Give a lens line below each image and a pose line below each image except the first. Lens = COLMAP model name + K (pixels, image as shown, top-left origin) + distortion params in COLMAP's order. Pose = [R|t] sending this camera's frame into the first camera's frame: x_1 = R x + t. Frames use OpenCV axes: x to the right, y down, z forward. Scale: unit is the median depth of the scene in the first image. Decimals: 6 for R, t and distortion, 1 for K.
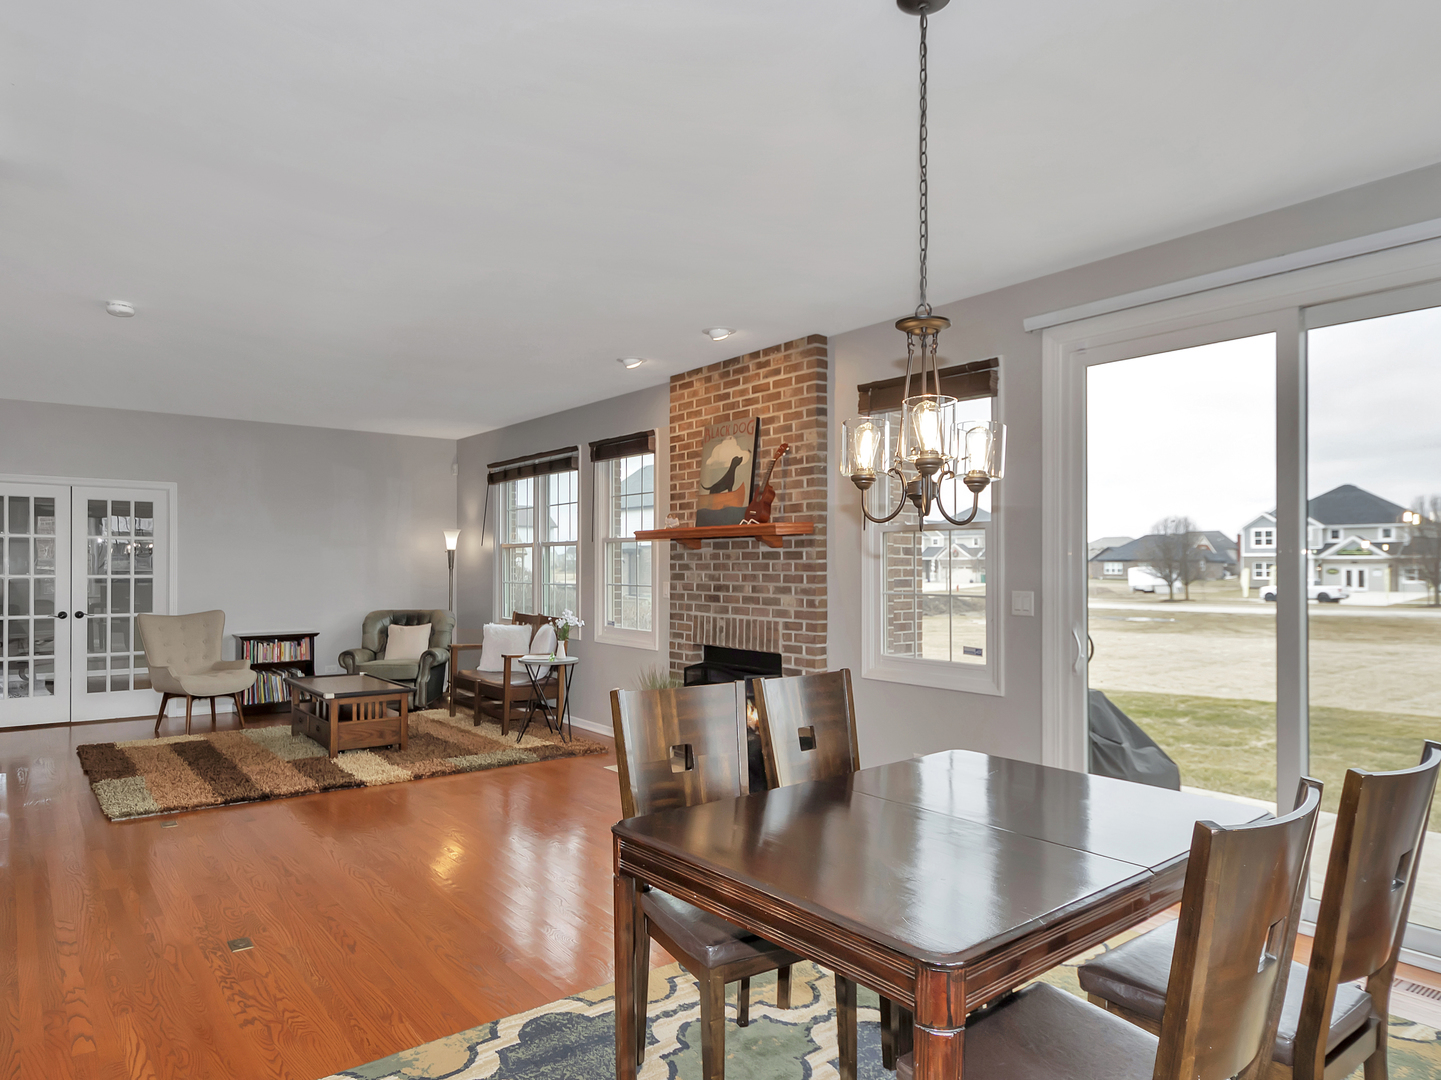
lens RADIAL K [[905.6, 0, 718.9], [0, 905.6, 564.4], [0, 0, 1]] dist [-0.003539, -0.001758]
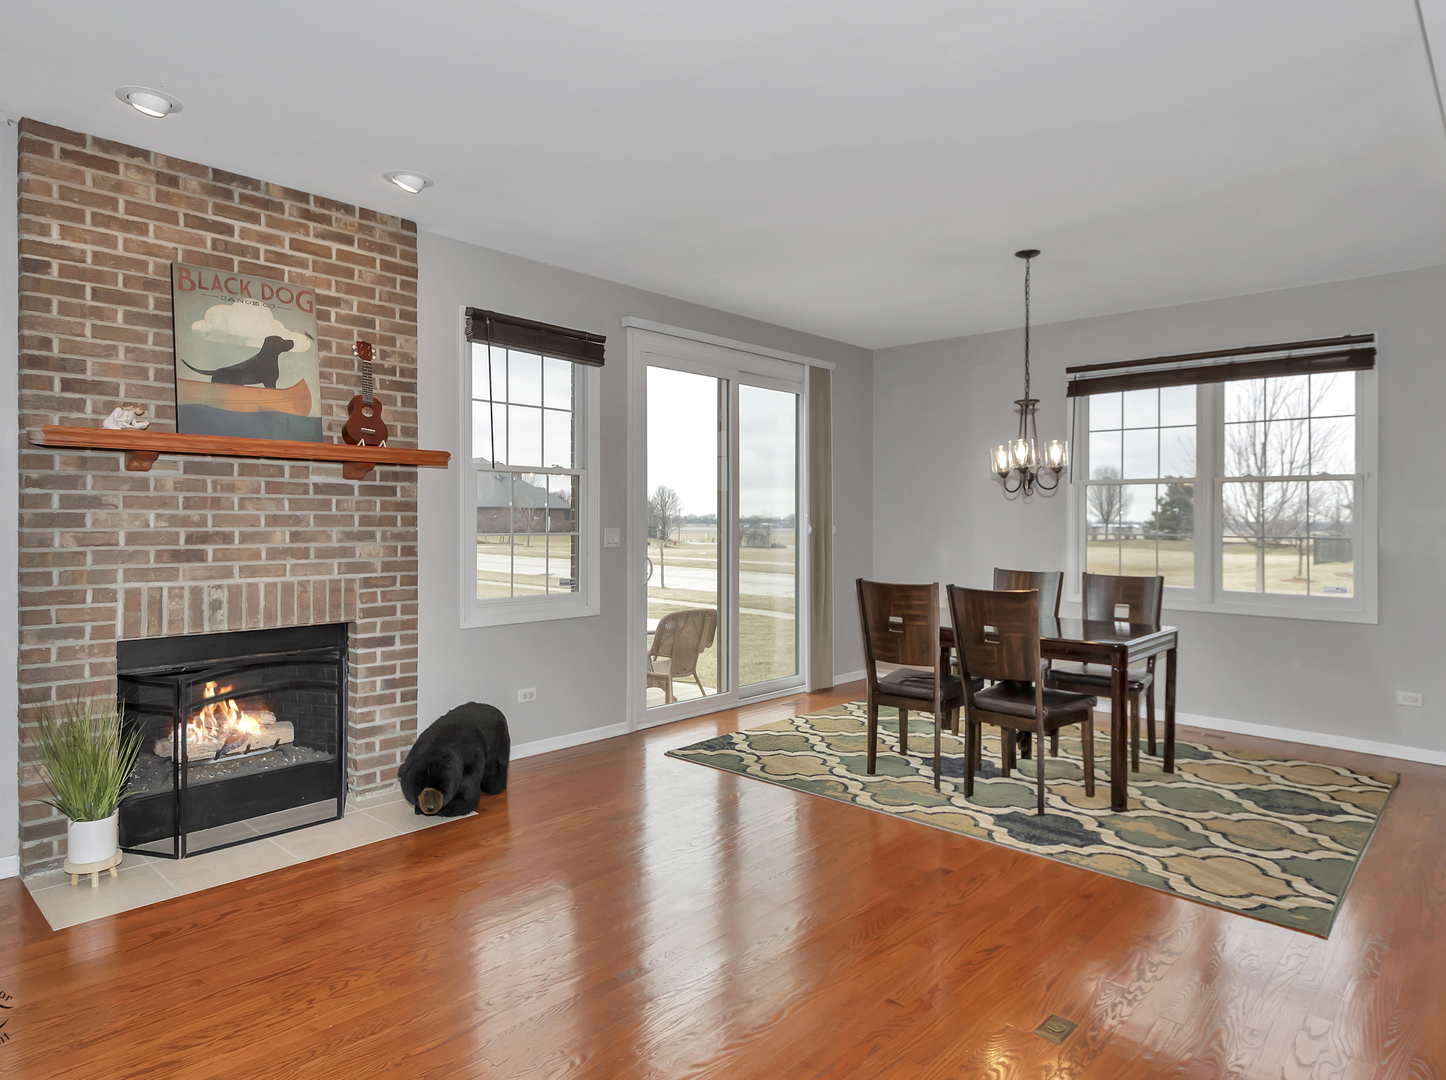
lens RADIAL K [[869.4, 0, 721.6], [0, 869.4, 525.7], [0, 0, 1]] dist [0.022128, -0.024857]
pose [[-0.157826, -0.012656, 0.987386, -0.656836], [-0.009455, 0.999891, 0.011305, 0.008220], [-0.987422, -0.007552, -0.157929, 0.775193]]
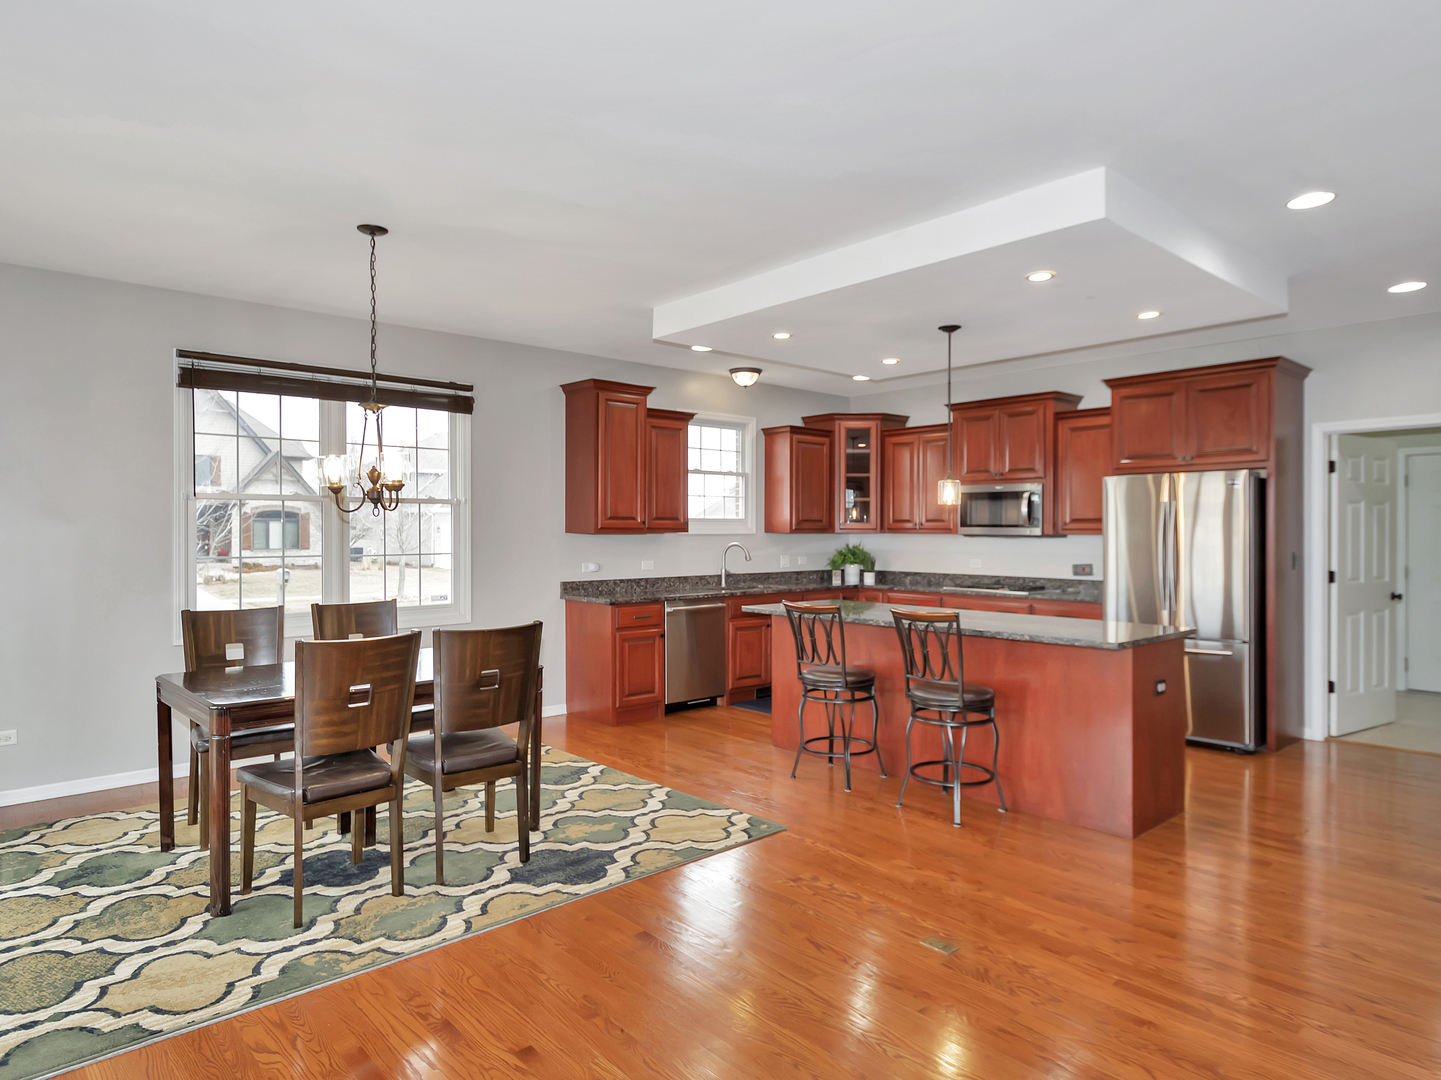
lens RADIAL K [[844.2, 0, 720.5], [0, 844.2, 540.0], [0, 0, 1]] dist [-0.001945, -0.014791]
pose [[-0.997370, -0.002909, -0.072423, -0.135062], [-0.003641, 0.999944, 0.009970, -0.002576], [0.072390, 0.010207, -0.997324, 1.040023]]
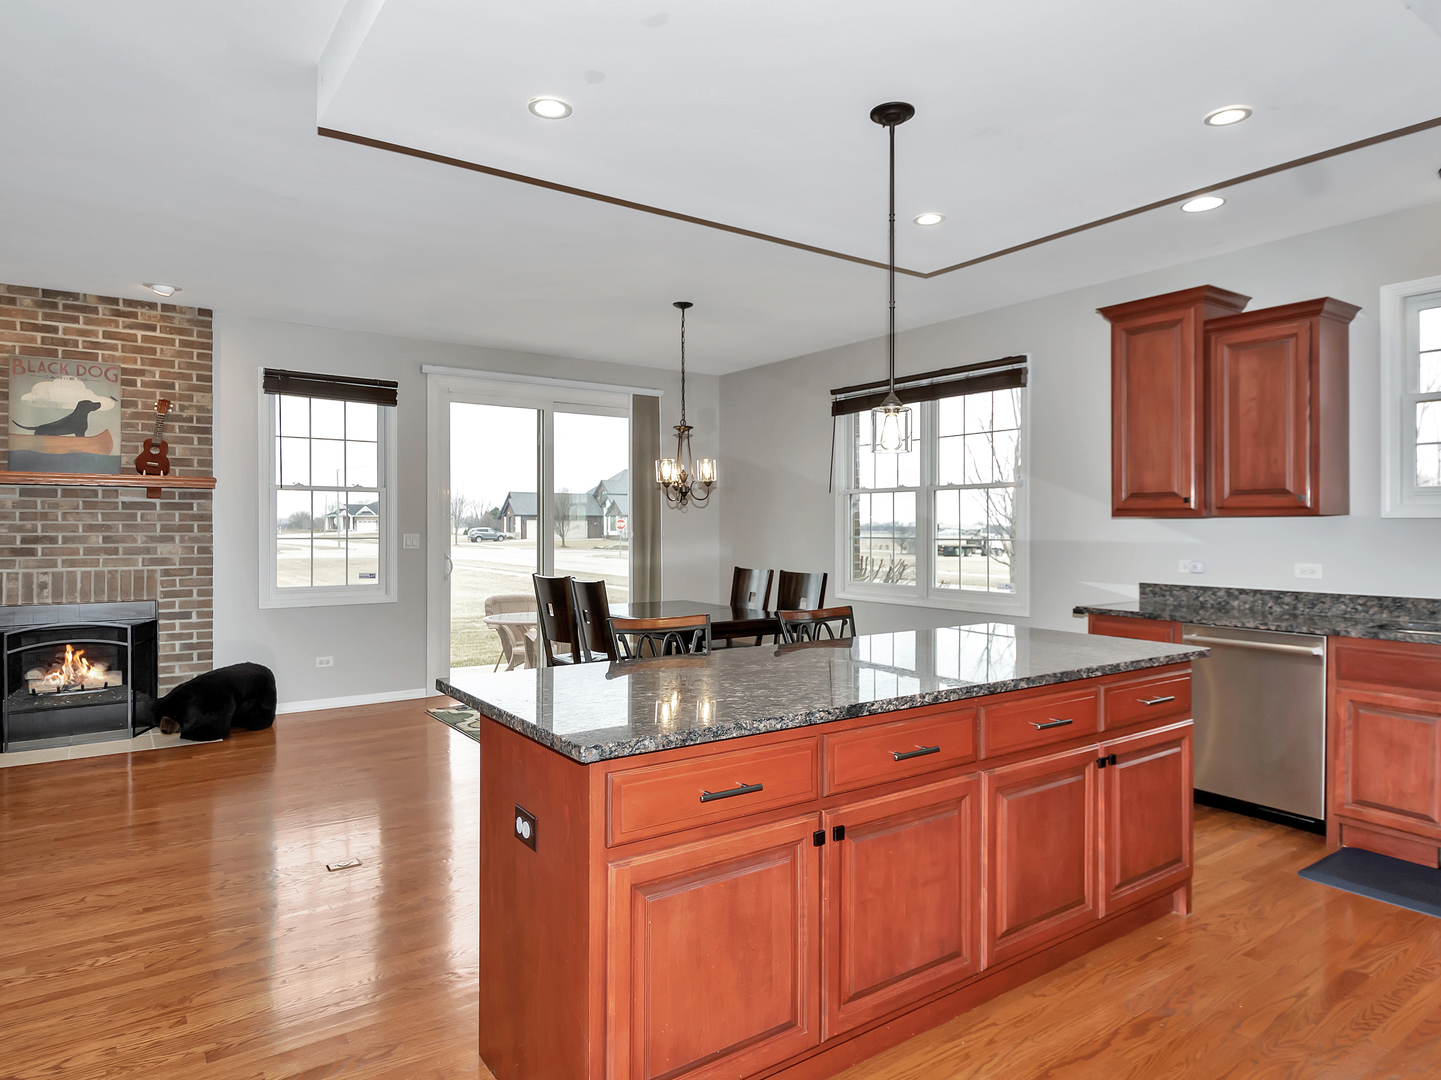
lens RADIAL K [[866.4, 0, 719.1], [0, 866.4, 525.7], [0, 0, 1]] dist [0.022128, -0.024857]
pose [[0.036884, -0.002143, 0.999317, -0.864416], [-0.003470, 0.999991, 0.002272, 0.008022], [-0.999314, -0.003551, 0.036876, 0.301465]]
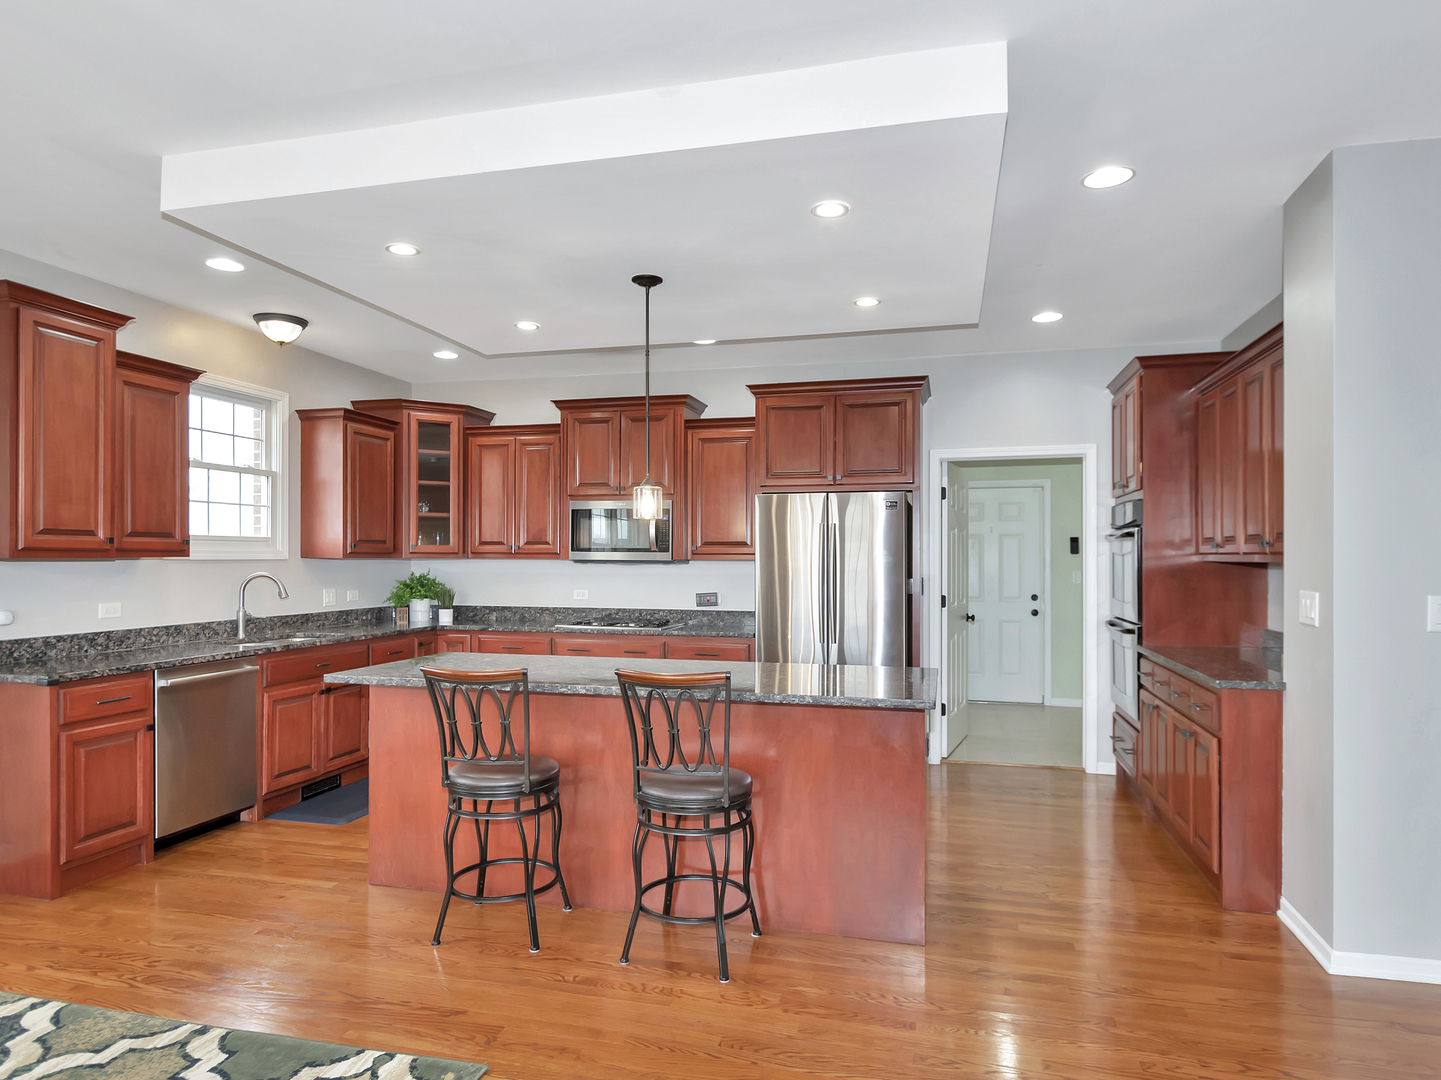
lens RADIAL K [[859.1, 0, 714.1], [0, 859.1, 559.6], [0, 0, 1]] dist [0.003313, -0.011421]
pose [[-0.789408, -0.003156, -0.613860, -0.075559], [-0.004196, 0.999991, 0.000255, -0.001094], [0.613854, 0.002777, -0.789415, 0.749945]]
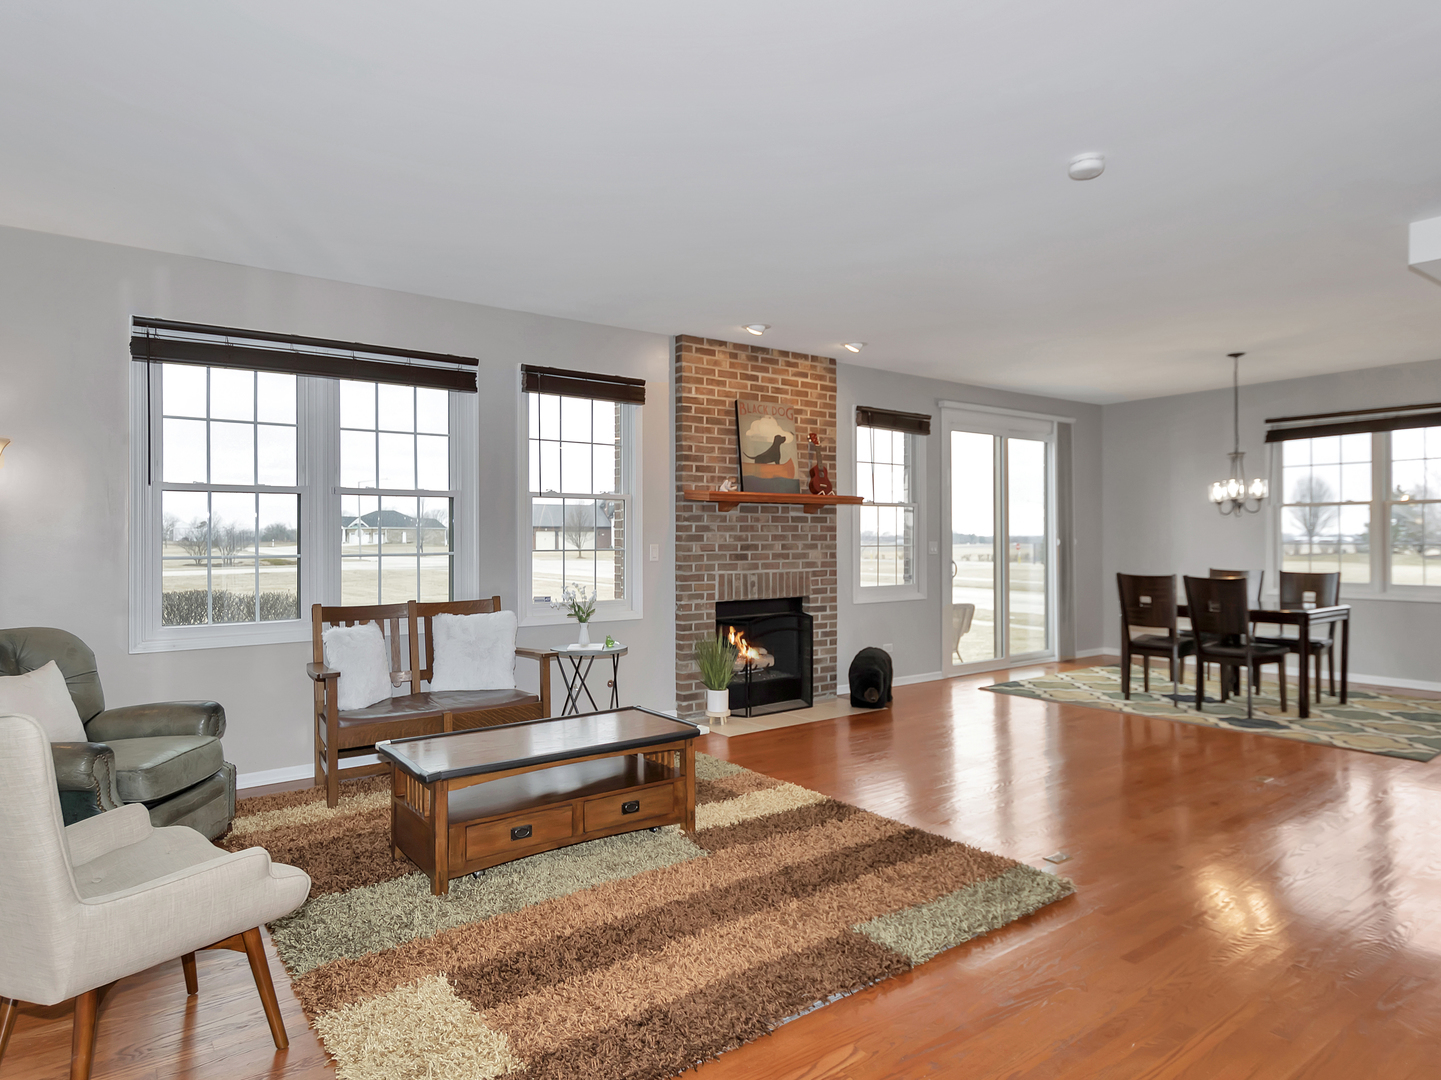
lens RADIAL K [[865.7, 0, 713.5], [0, 865.7, 539.6], [0, 0, 1]] dist [0.005327, -0.001225]
pose [[0.031112, -0.009299, 0.999473, -1.107363], [-0.001035, 0.999956, 0.009336, 0.006776], [-0.999515, -0.001325, 0.031101, 1.043929]]
